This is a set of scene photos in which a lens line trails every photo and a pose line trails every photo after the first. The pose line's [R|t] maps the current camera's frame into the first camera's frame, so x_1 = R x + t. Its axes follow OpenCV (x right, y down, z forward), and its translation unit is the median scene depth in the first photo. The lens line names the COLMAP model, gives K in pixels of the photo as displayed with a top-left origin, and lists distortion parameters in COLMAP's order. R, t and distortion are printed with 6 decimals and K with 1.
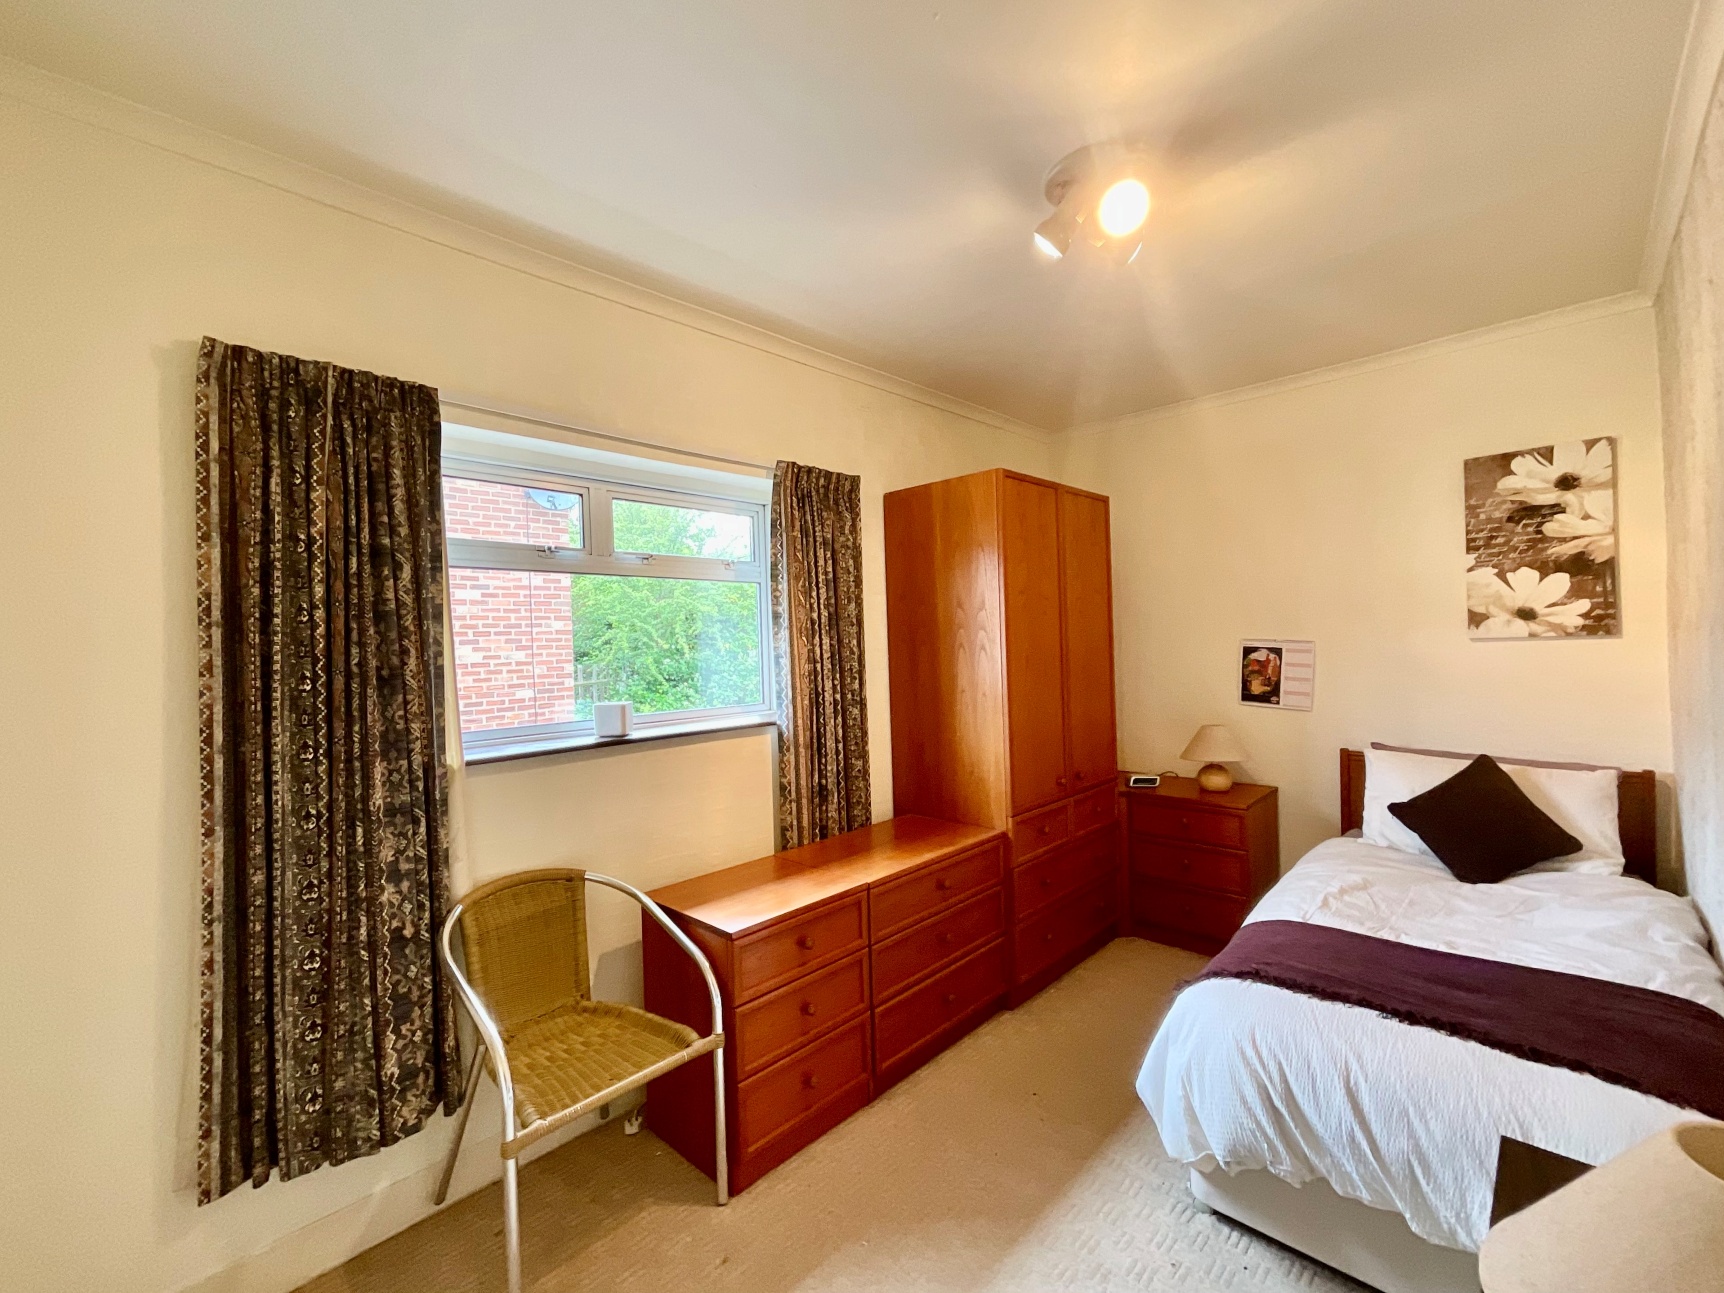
lens RADIAL K [[697.2, 0, 828.5], [0, 697.2, 647.2], [0, 0, 1]] dist [0.001431, 0.000311]
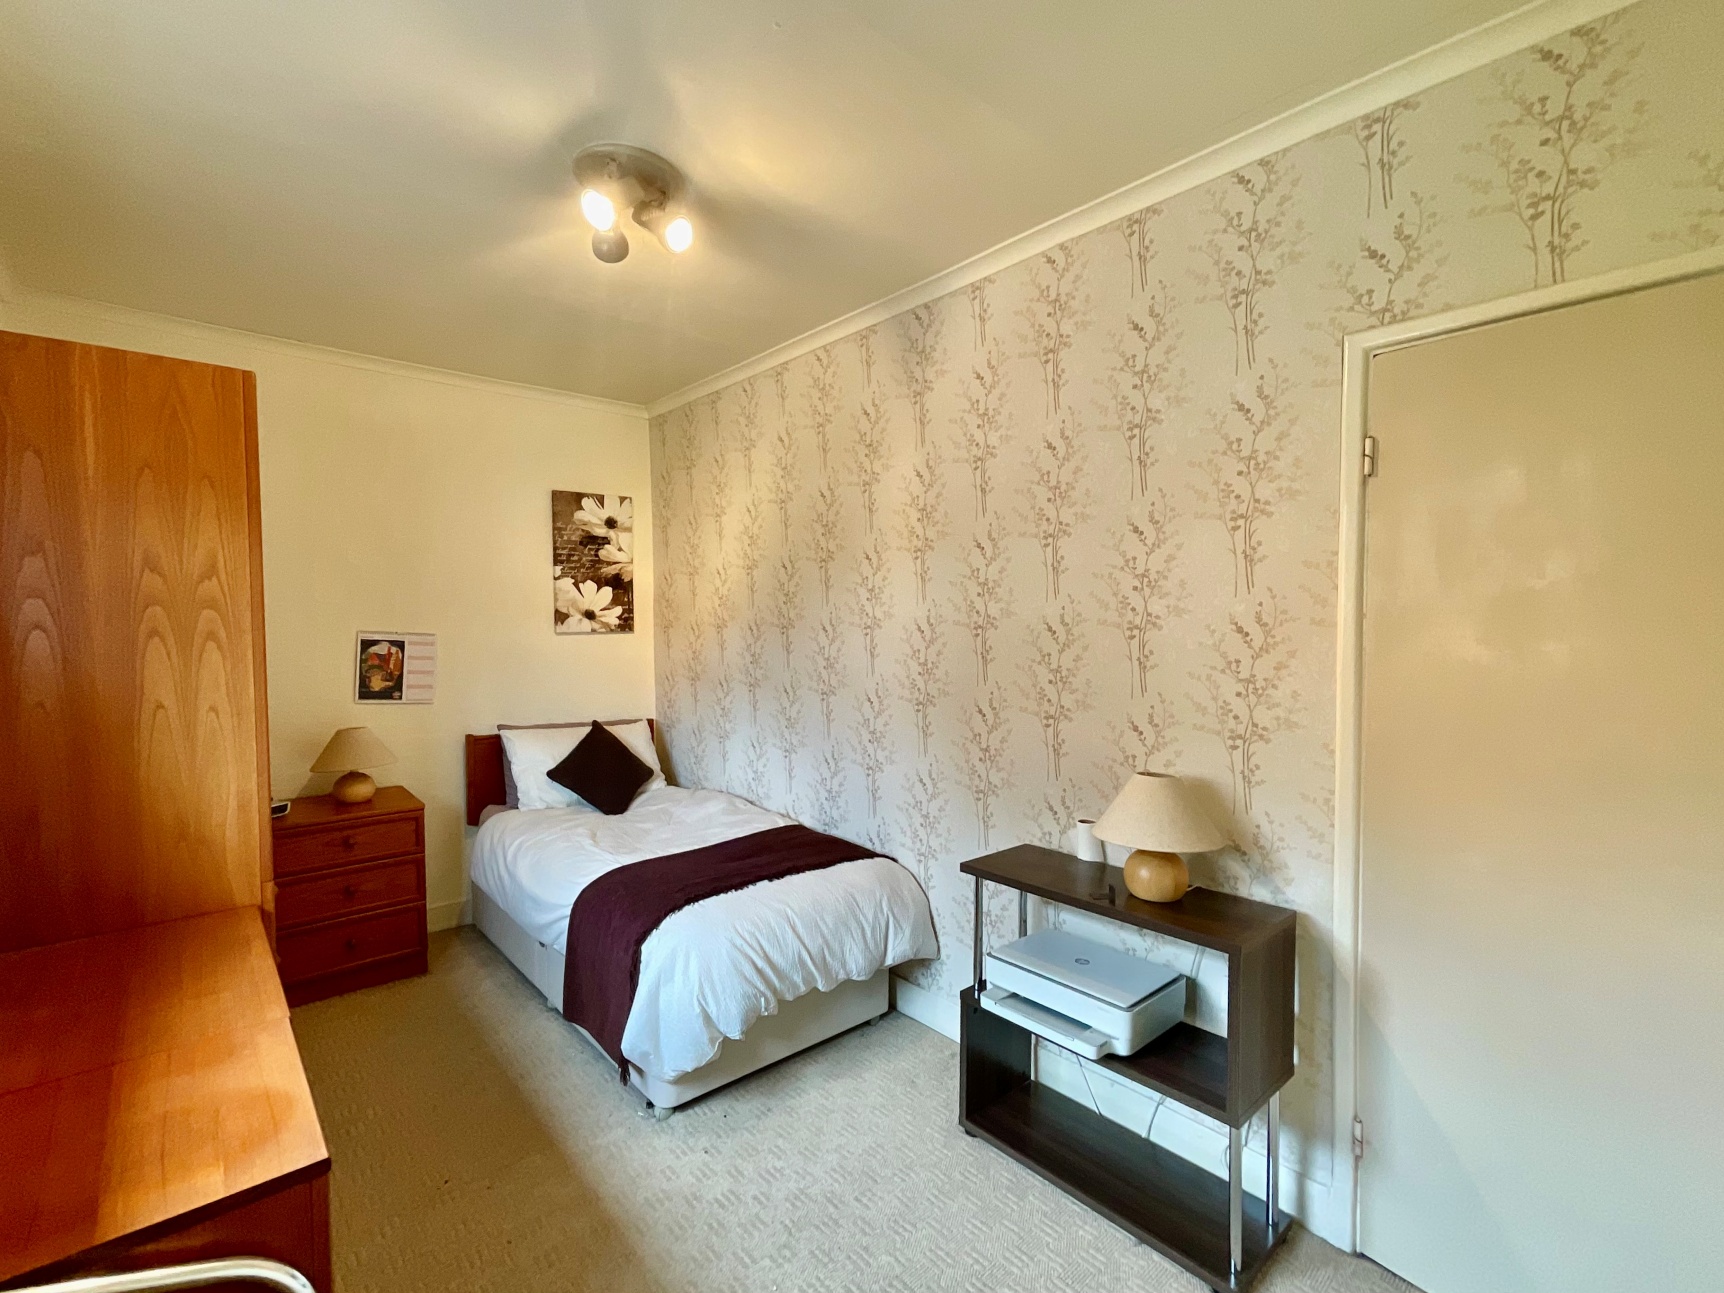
lens RADIAL K [[759.0, 0, 868.5], [0, 759.0, 644.4], [0, 0, 1]] dist [-0.000930, -0.000156]
pose [[0.103442, -0.002317, 0.994633, -0.409688], [0.005931, 0.999981, 0.001713, 0.010174], [-0.994618, 0.005722, 0.103453, 0.315854]]
